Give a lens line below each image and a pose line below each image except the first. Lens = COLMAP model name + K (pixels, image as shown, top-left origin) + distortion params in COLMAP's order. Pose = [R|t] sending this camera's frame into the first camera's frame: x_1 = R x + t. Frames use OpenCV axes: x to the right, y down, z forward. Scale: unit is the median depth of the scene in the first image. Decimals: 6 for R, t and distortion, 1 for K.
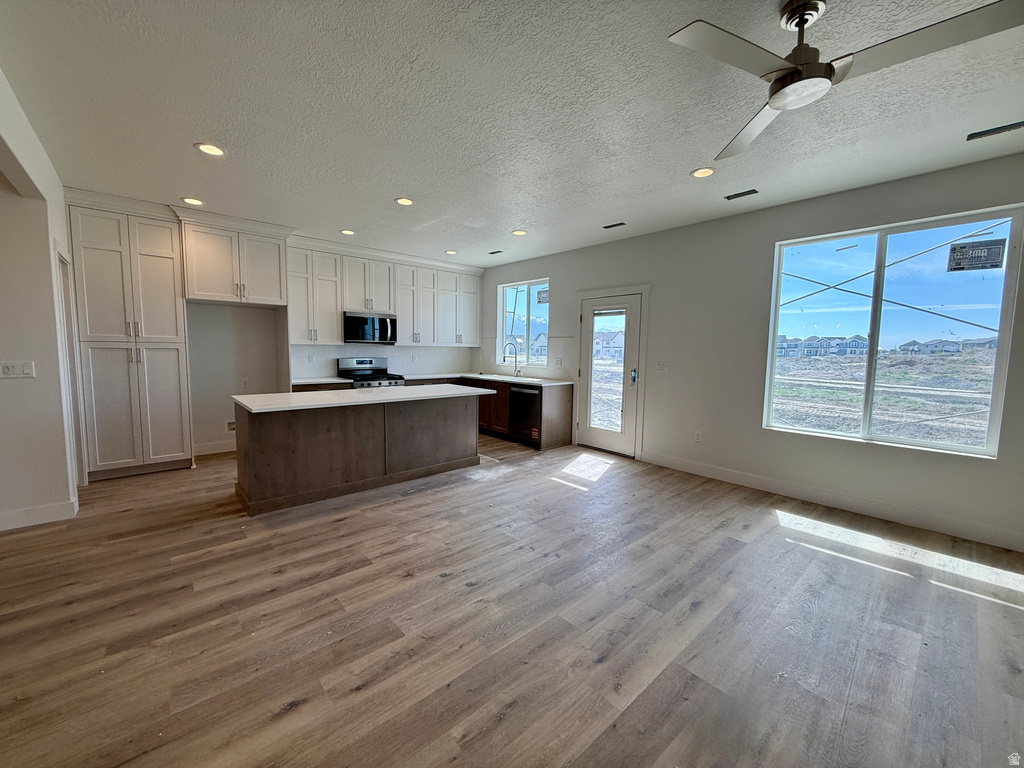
lens RADIAL K [[409.2, 0, 512.0], [0, 409.2, 384.0], [0, 0, 1]] dist [-0.002794, -0.000148]
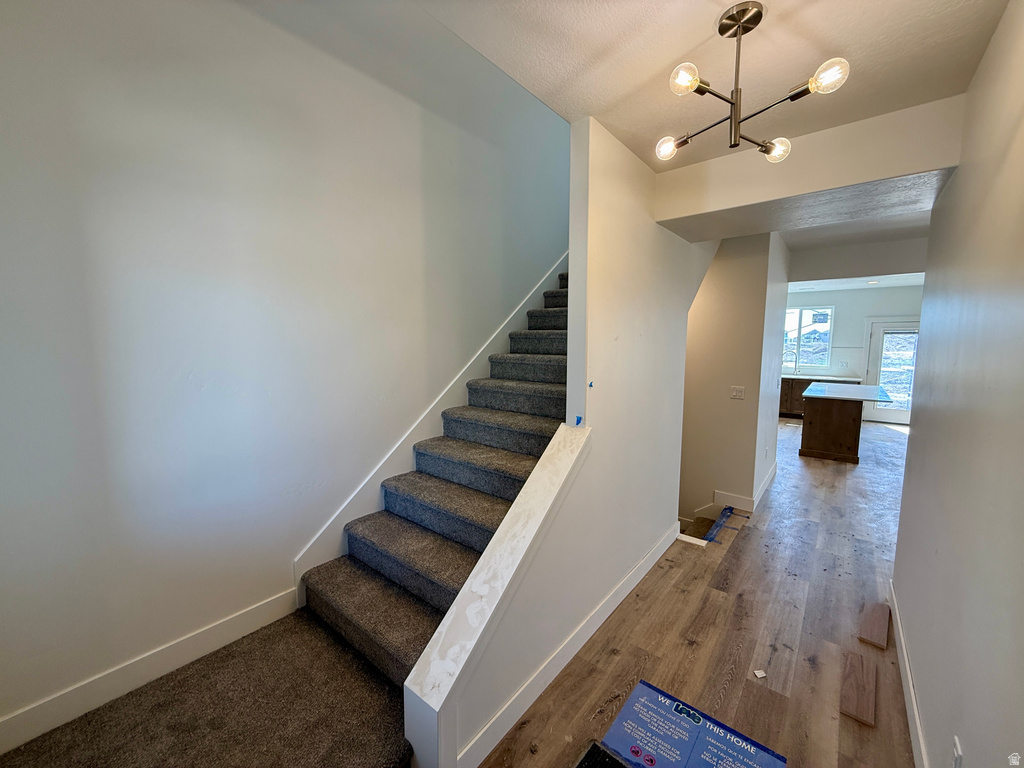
lens RADIAL K [[409.2, 0, 512.0], [0, 409.2, 384.0], [0, 0, 1]] dist [-0.002794, -0.000148]
pose [[0.987761, -0.027034, 0.153617, -1.244943], [0.023550, 0.999424, 0.024454, -0.046887], [-0.154190, -0.020537, 0.987828, -0.249423]]
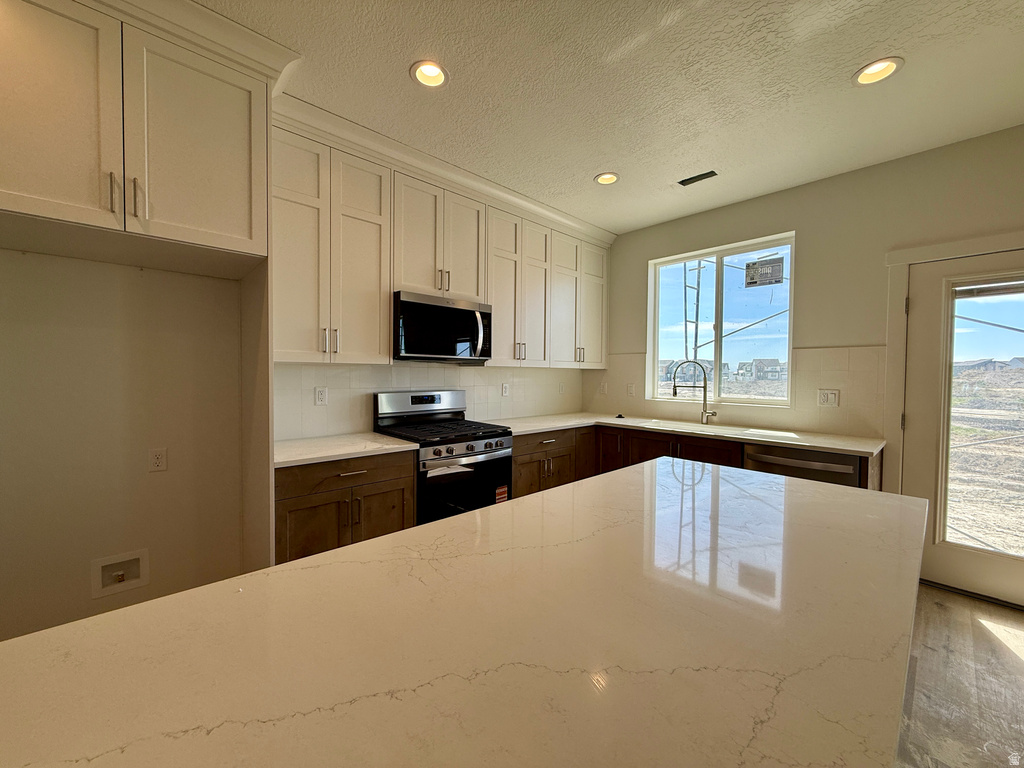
lens RADIAL K [[409.2, 0, 512.0], [0, 409.2, 384.0], [0, 0, 1]] dist [-0.002794, -0.000148]
pose [[0.999672, -0.006660, 0.024715, -0.270974], [0.008179, 0.998050, -0.061878, -0.041186], [-0.024255, 0.062059, 0.997778, 0.506332]]
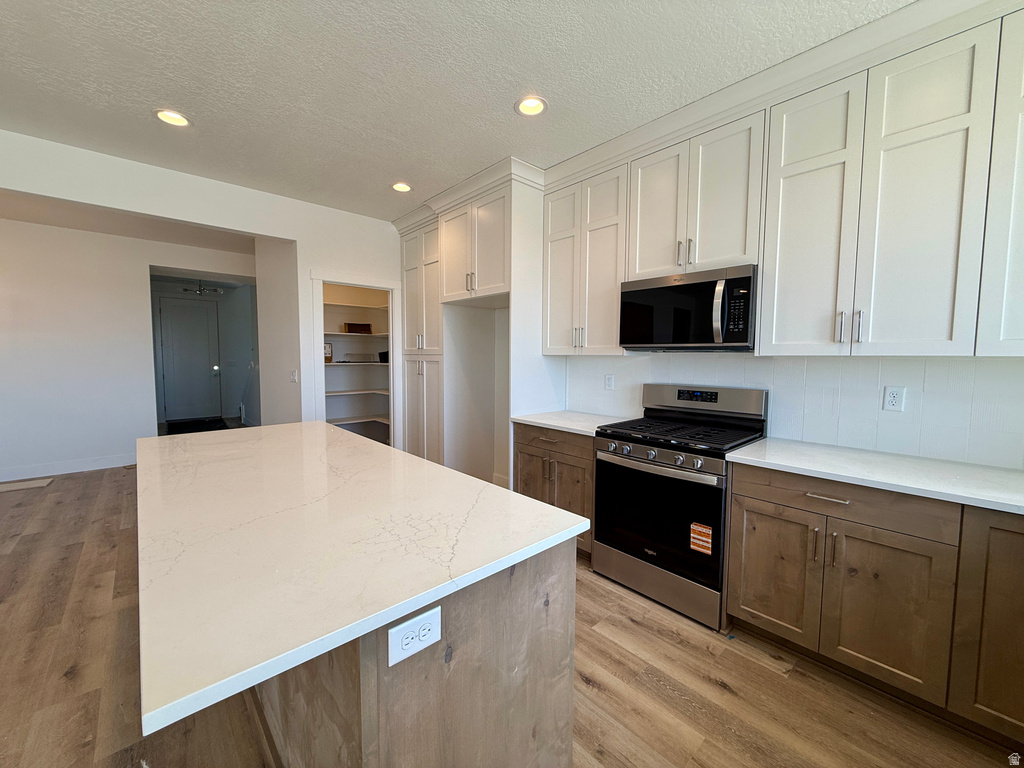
lens RADIAL K [[409.2, 0, 512.0], [0, 409.2, 384.0], [0, 0, 1]] dist [-0.002794, -0.000148]
pose [[0.005151, 0.056037, -0.998415, 0.055399], [-0.093482, 0.994083, 0.055311, -0.071646], [0.995608, 0.093049, 0.010359, 0.812388]]
